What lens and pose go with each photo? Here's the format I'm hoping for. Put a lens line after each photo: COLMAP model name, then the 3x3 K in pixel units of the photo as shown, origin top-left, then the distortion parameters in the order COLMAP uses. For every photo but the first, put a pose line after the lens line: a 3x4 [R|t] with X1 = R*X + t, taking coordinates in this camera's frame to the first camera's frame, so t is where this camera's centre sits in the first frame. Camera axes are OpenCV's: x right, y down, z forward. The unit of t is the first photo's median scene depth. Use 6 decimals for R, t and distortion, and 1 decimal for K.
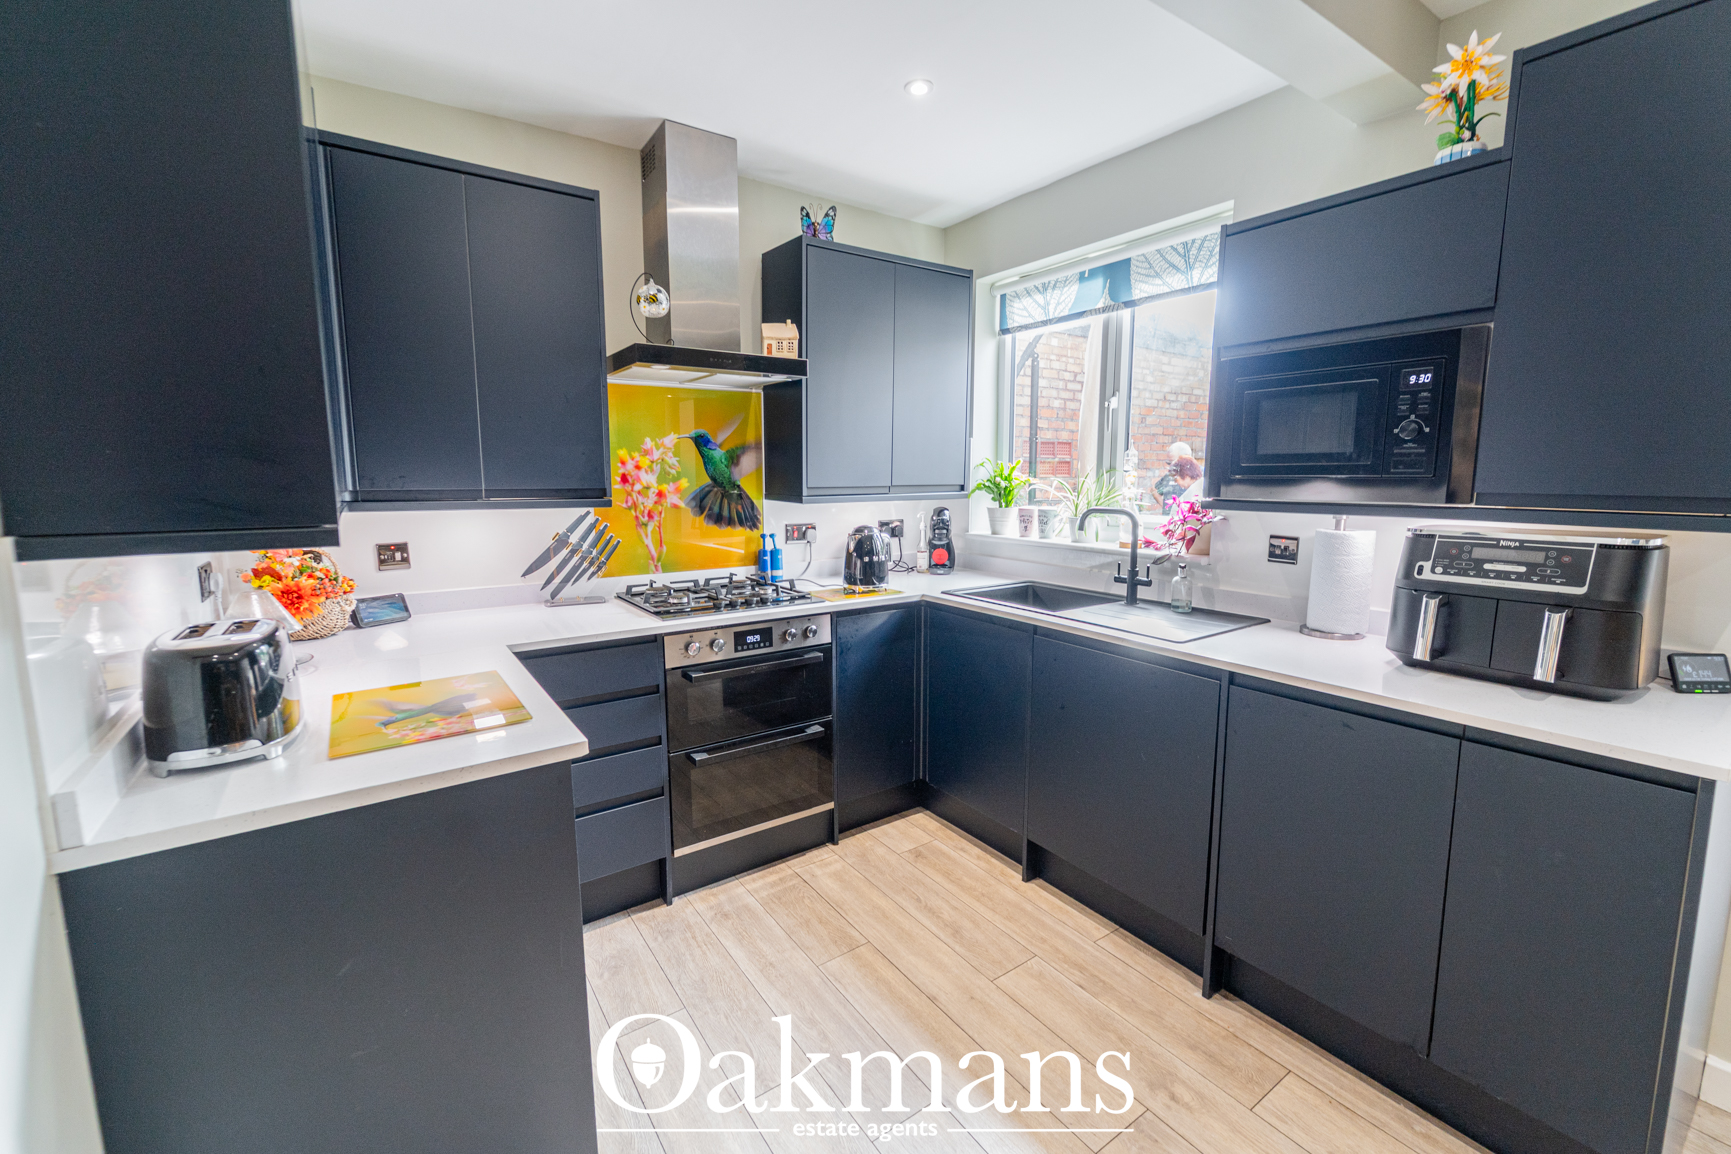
lens RADIAL K [[717.6, 0, 853.7], [0, 717.6, 570.7], [0, 0, 1]] dist [0.001877, -0.000286]
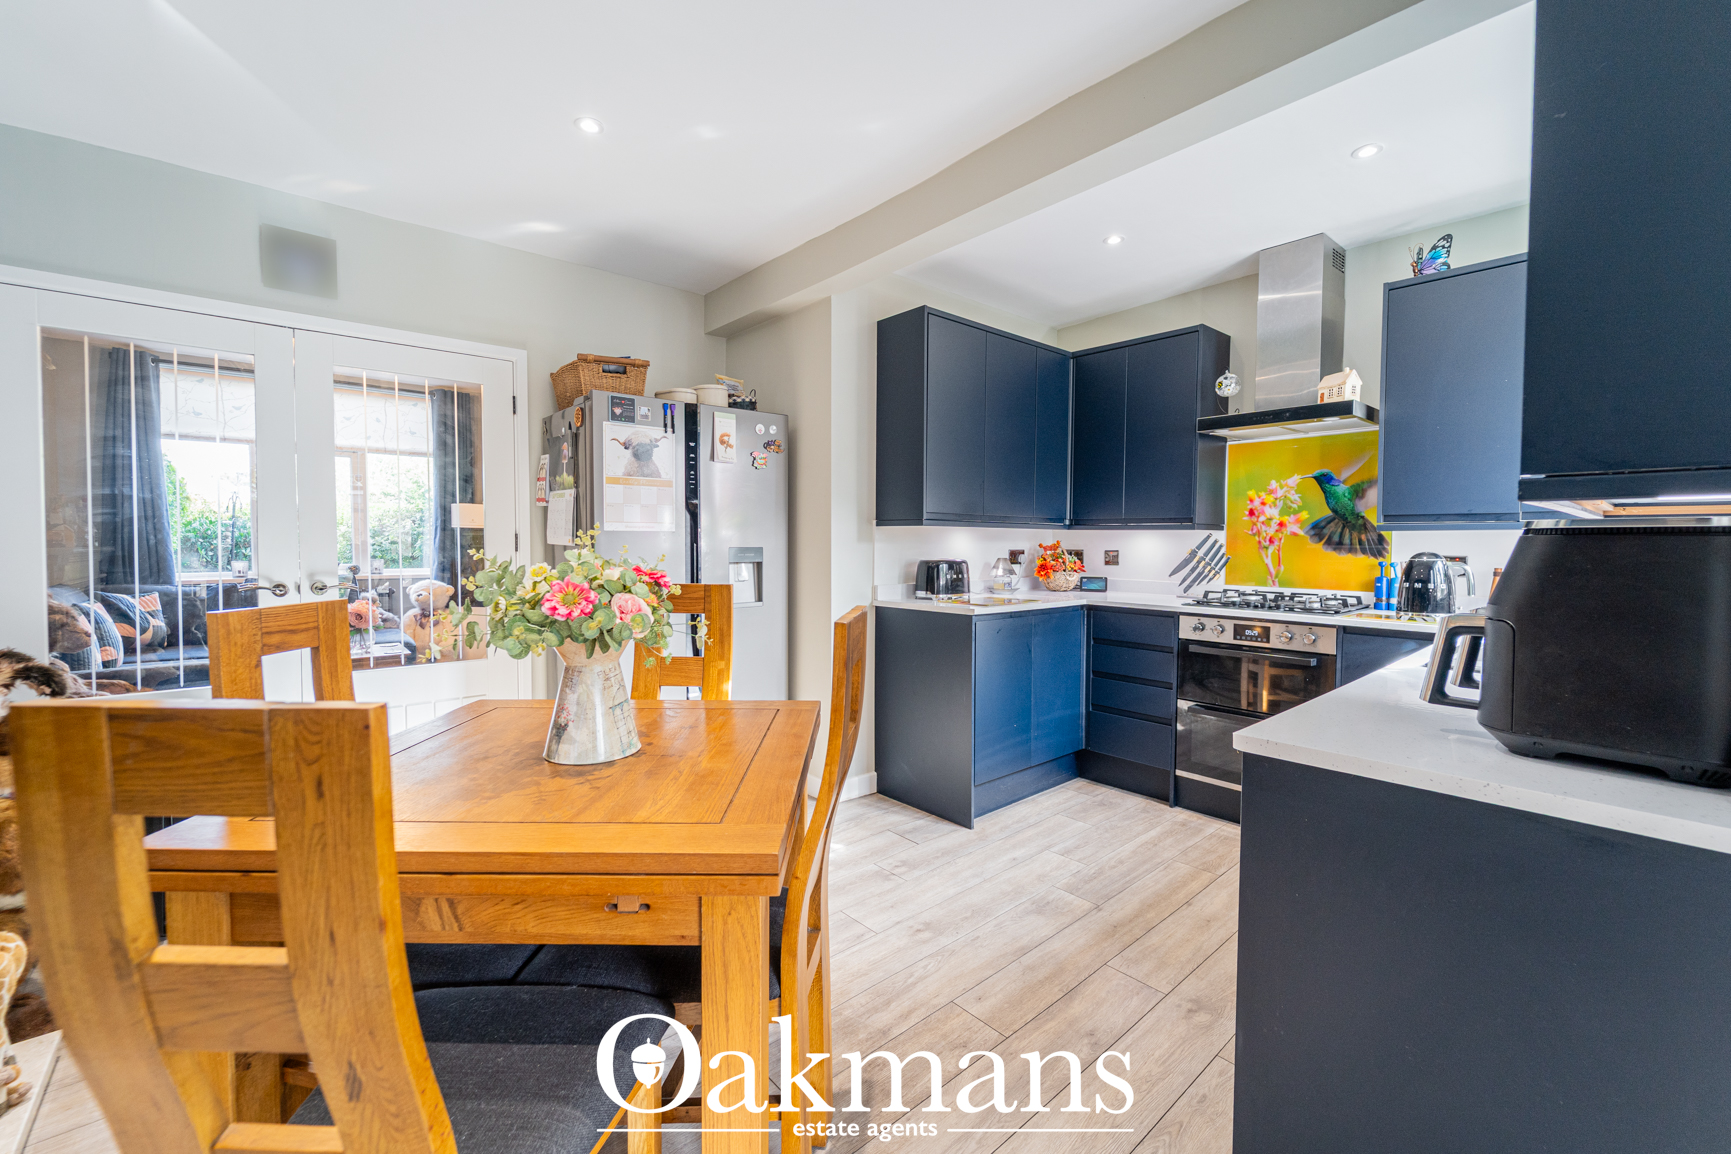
lens RADIAL K [[702.6, 0, 852.4], [0, 702.6, 570.7], [0, 0, 1]] dist [0.004920, -0.003018]
pose [[0.104888, 0.045144, -0.993459, 0.889364], [-0.140643, 0.989602, 0.030120, 0.042734], [0.984489, 0.136564, 0.110146, 0.140908]]
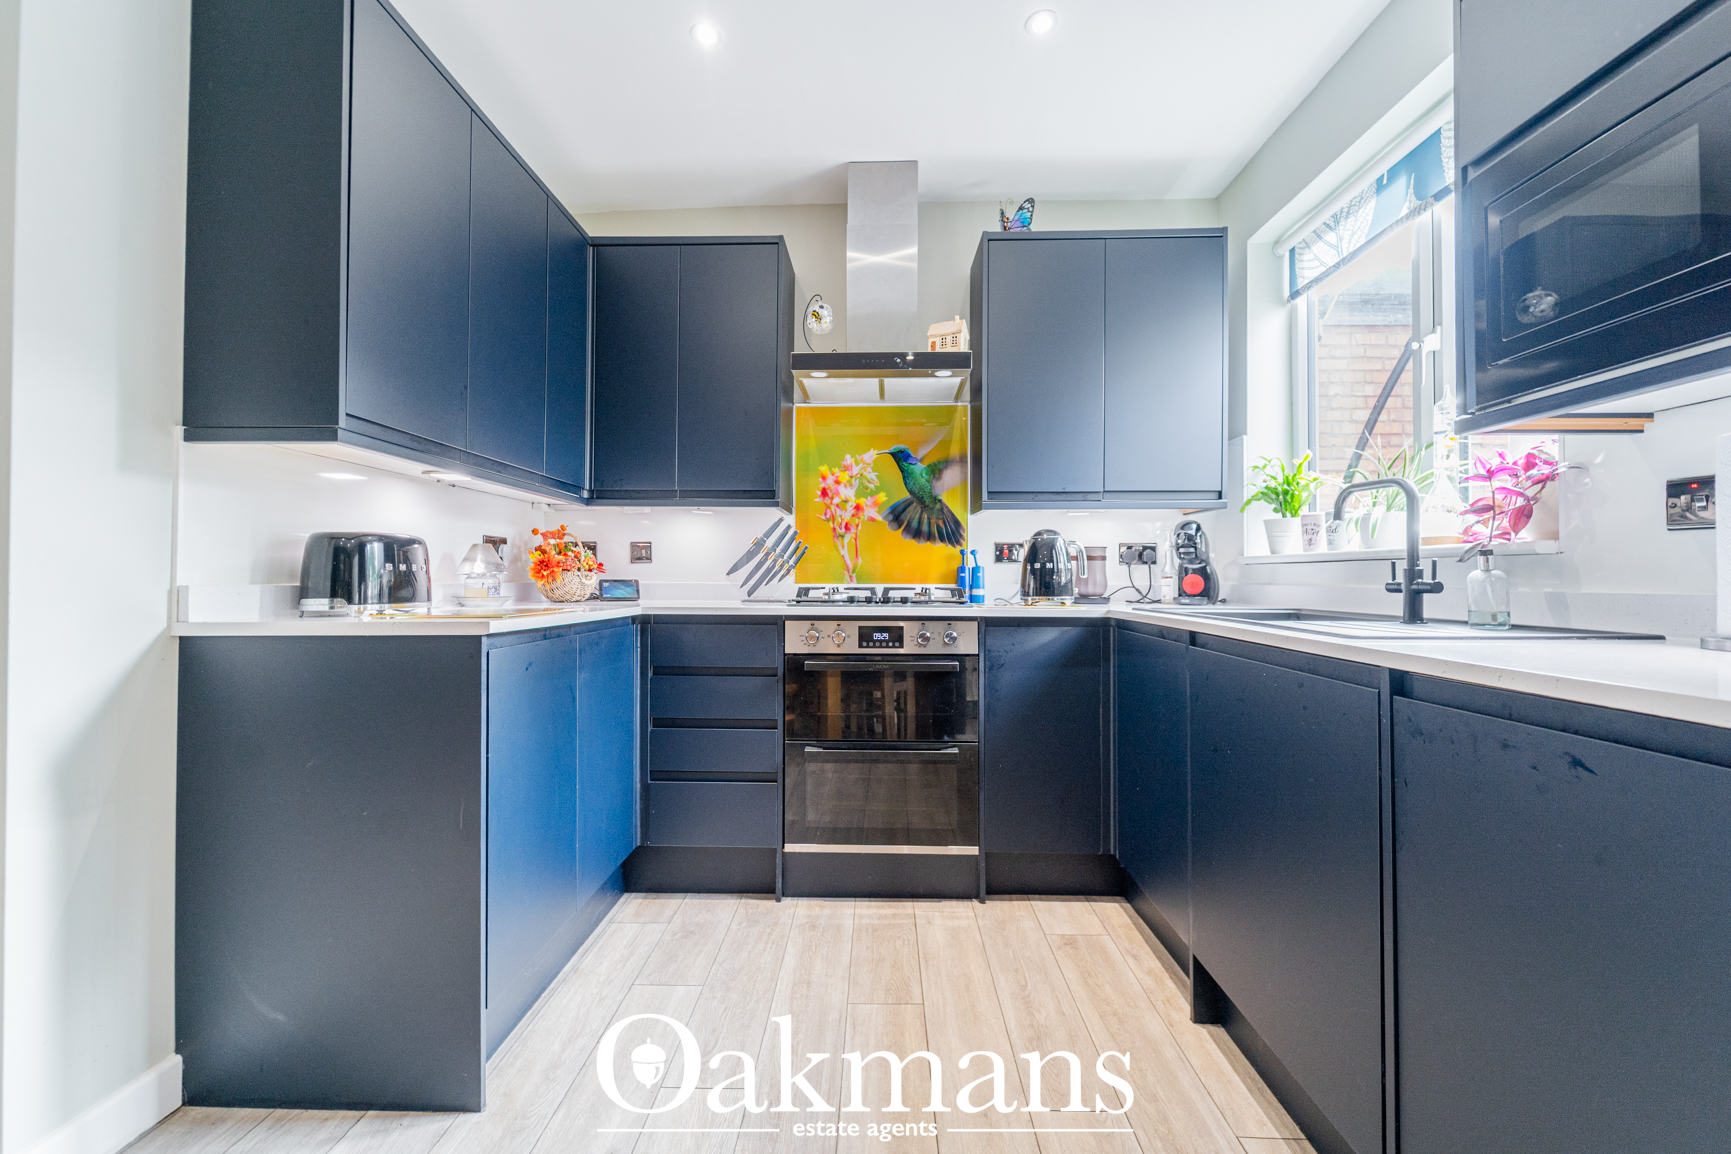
lens RADIAL K [[703.0, 0, 856.5], [0, 703.0, 572.7], [0, 0, 1]] dist [0.007282, -0.004206]
pose [[0.804613, -0.001383, -0.593798, 0.340142], [-0.086322, 0.989102, -0.119273, 0.110643], [0.587491, 0.147226, 0.795725, 0.203672]]
